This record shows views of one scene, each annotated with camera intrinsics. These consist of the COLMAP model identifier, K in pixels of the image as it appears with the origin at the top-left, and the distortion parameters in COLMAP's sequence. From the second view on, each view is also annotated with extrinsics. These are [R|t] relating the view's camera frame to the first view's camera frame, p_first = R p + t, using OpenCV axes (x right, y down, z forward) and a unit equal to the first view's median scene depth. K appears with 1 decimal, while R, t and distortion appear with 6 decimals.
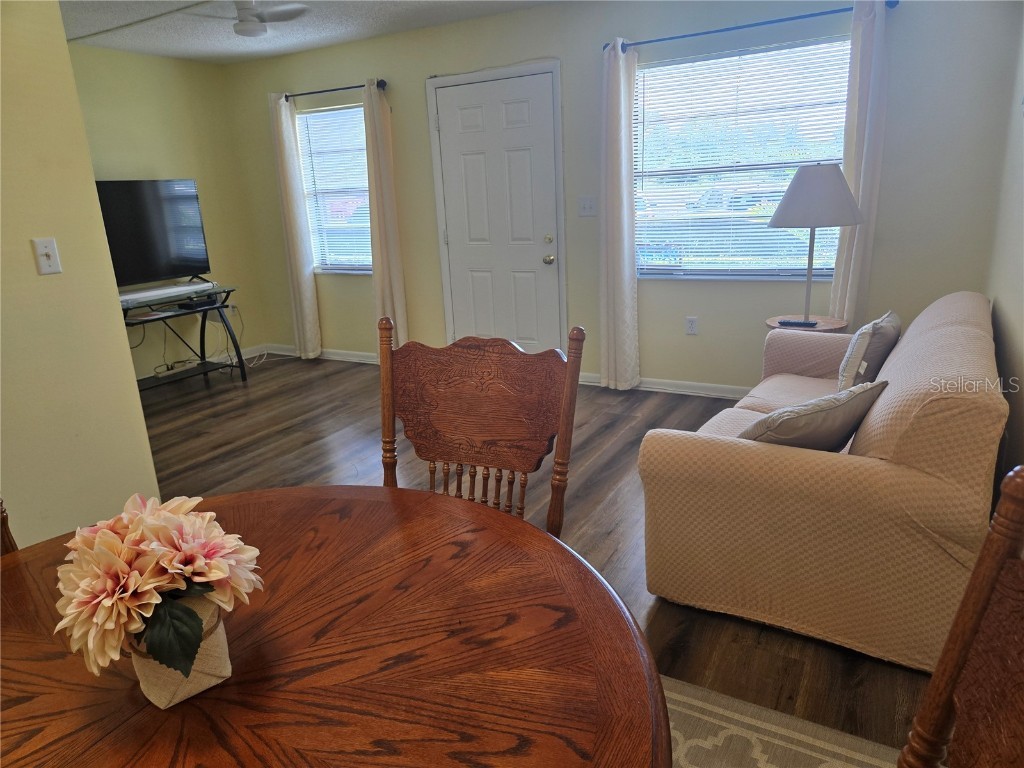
lens RADIAL K [[686.3, 0, 515.9], [0, 686.3, 378.8], [0, 0, 1]] dist [0.053886, -0.003673]
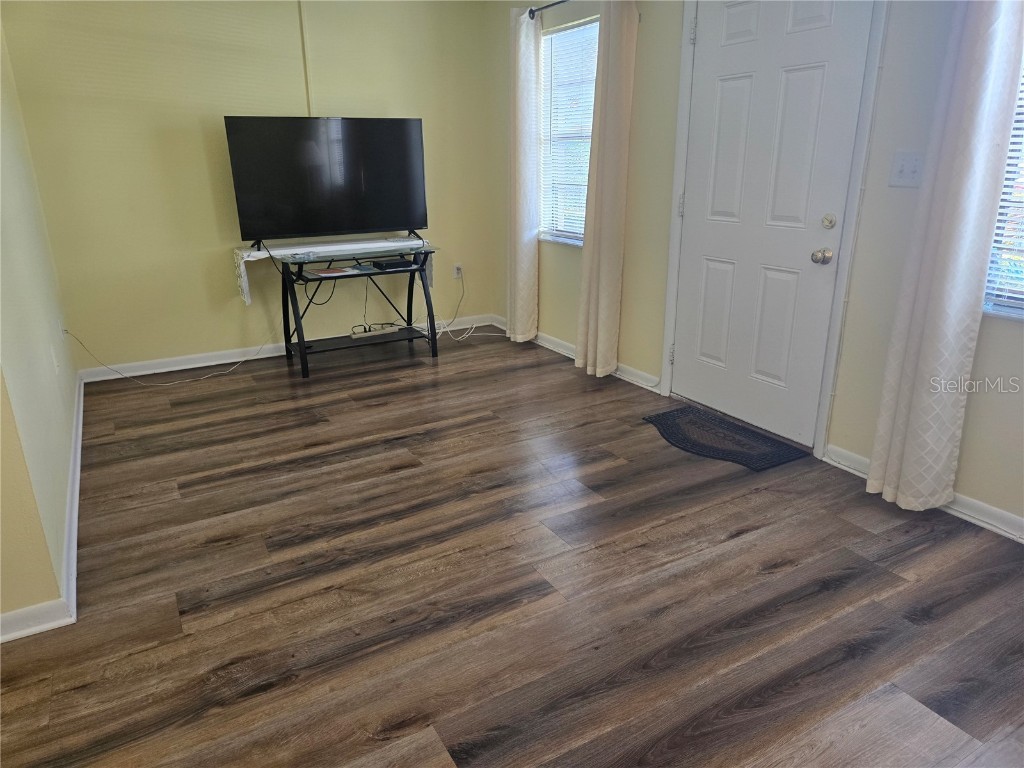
lens RADIAL K [[686.3, 0, 515.9], [0, 686.3, 378.8], [0, 0, 1]] dist [0.053886, -0.003673]
pose [[0.854997, 0.195169, -0.480509, 0.120209], [-0.164940, 0.980715, 0.104851, -0.081434], [0.491705, -0.010392, 0.870700, 0.314707]]
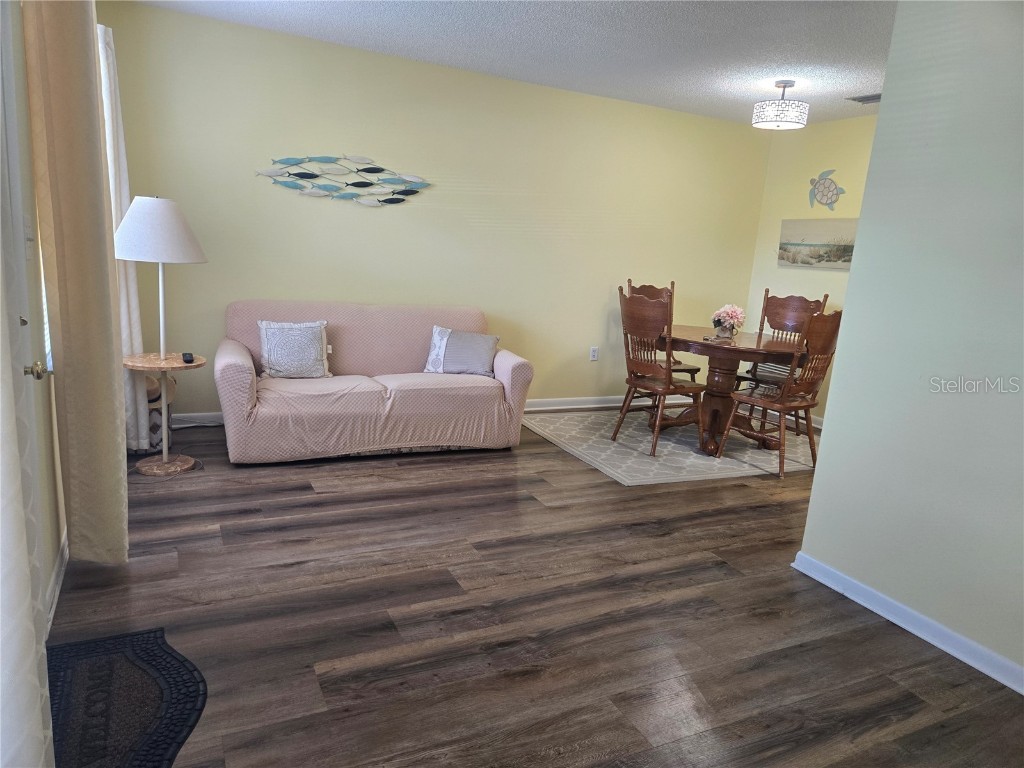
lens RADIAL K [[686.3, 0, 515.9], [0, 686.3, 378.8], [0, 0, 1]] dist [0.053886, -0.003673]
pose [[-0.823403, -0.125681, 0.553364, -0.373048], [0.115930, 0.917340, 0.380851, -0.265123], [-0.555489, 0.377745, -0.740770, 1.048880]]
